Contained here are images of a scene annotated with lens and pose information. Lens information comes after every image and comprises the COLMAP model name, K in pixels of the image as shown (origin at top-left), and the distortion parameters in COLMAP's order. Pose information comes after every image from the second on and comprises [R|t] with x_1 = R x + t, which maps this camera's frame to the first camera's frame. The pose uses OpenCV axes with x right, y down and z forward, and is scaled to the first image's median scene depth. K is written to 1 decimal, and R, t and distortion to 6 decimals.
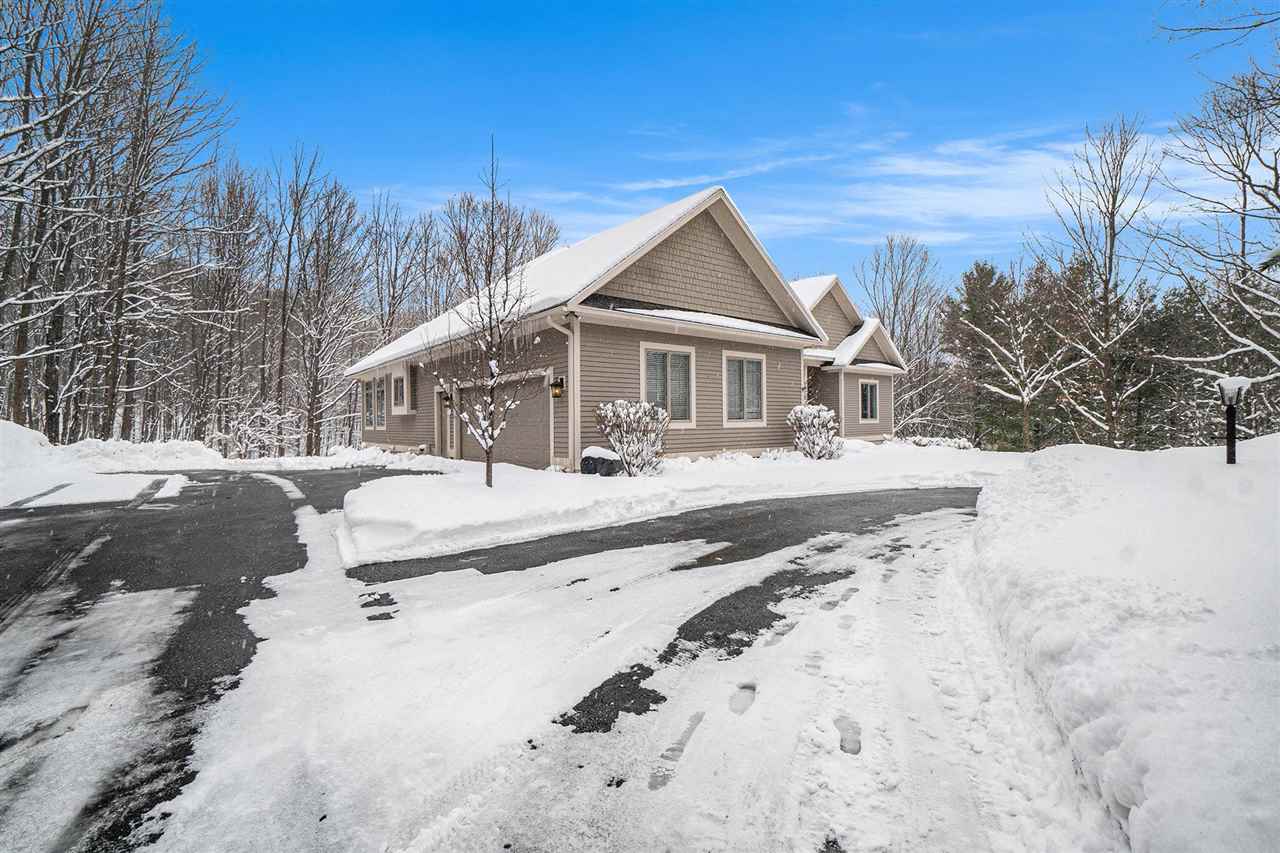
lens RADIAL K [[574.2, 0, 640.0], [0, 574.2, 426.5], [0, 0, 1]] dist [-0.000479, 0.000033]
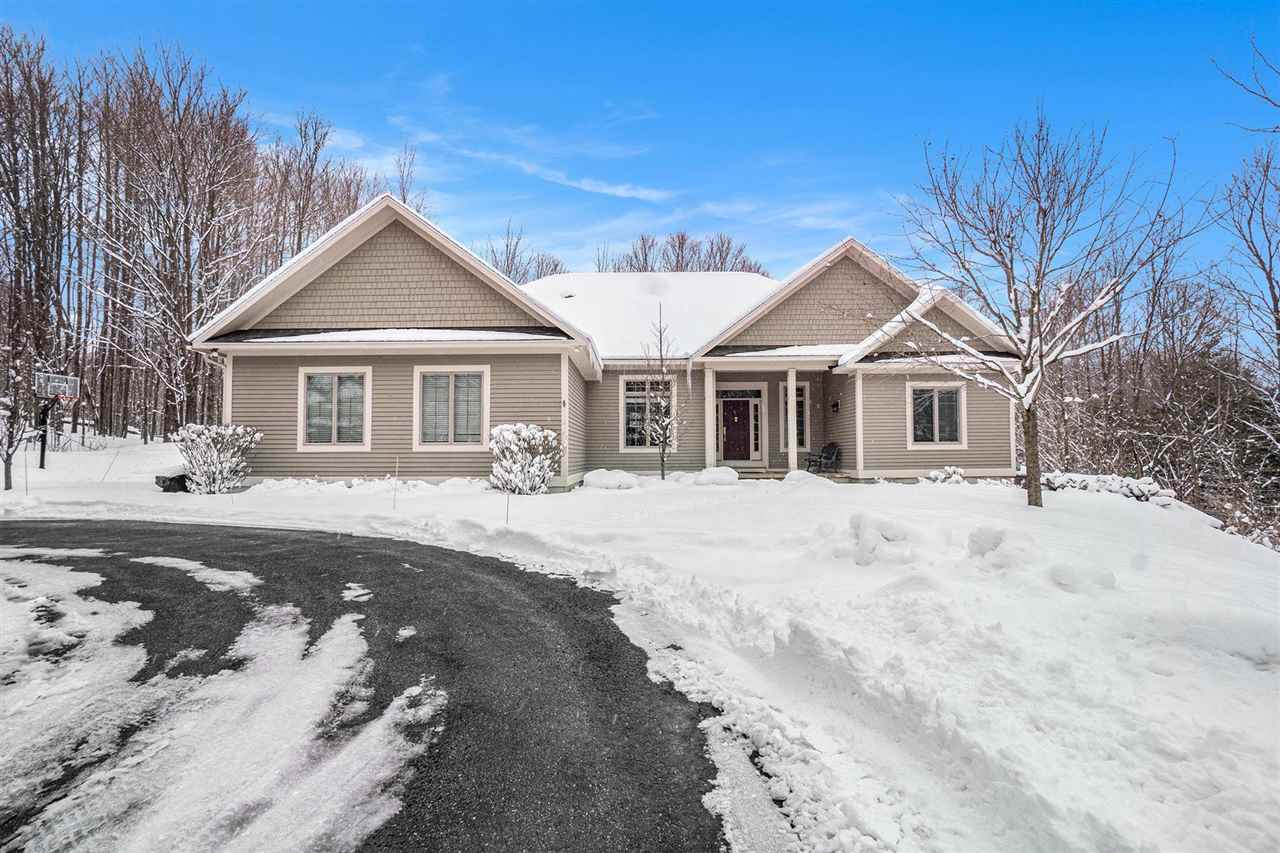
lens RADIAL K [[574.2, 0, 640.0], [0, 574.2, 426.5], [0, 0, 1]] dist [-0.000479, 0.000033]
pose [[0.761279, -0.020701, -0.648094, 1.001600], [-0.005905, 0.999227, -0.038854, -0.004101], [0.648397, 0.033406, 0.760569, 0.541651]]
